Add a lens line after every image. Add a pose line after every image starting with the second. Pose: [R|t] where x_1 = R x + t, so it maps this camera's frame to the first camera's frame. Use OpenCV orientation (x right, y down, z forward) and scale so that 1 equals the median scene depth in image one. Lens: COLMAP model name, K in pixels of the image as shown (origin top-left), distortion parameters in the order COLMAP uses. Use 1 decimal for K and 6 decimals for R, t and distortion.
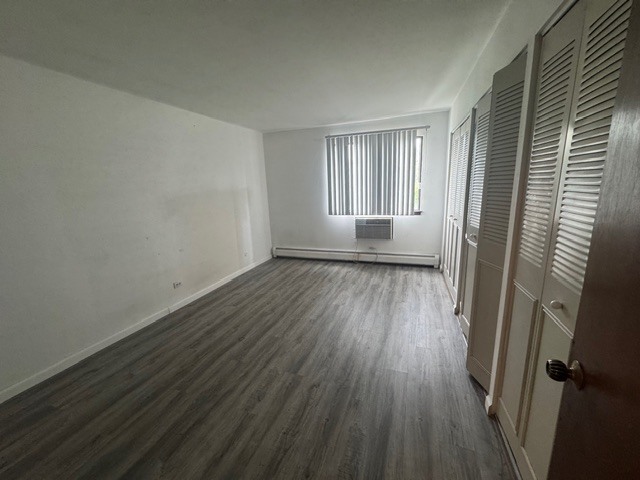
lens RADIAL K [[255.5, 0, 319.2], [0, 255.5, 238.8], [0, 0, 1]] dist [-0.001566, -0.000407]
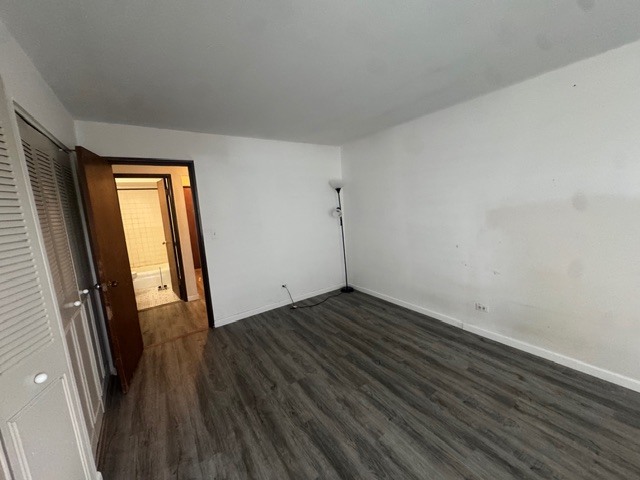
lens RADIAL K [[255.5, 0, 319.2], [0, 255.5, 238.8], [0, 0, 1]] dist [-0.001566, -0.000407]
pose [[-0.577434, 0.190926, -0.793800, 0.453807], [-0.083927, 0.953240, 0.290327, -0.284086], [0.812113, 0.234266, -0.534409, 1.132671]]
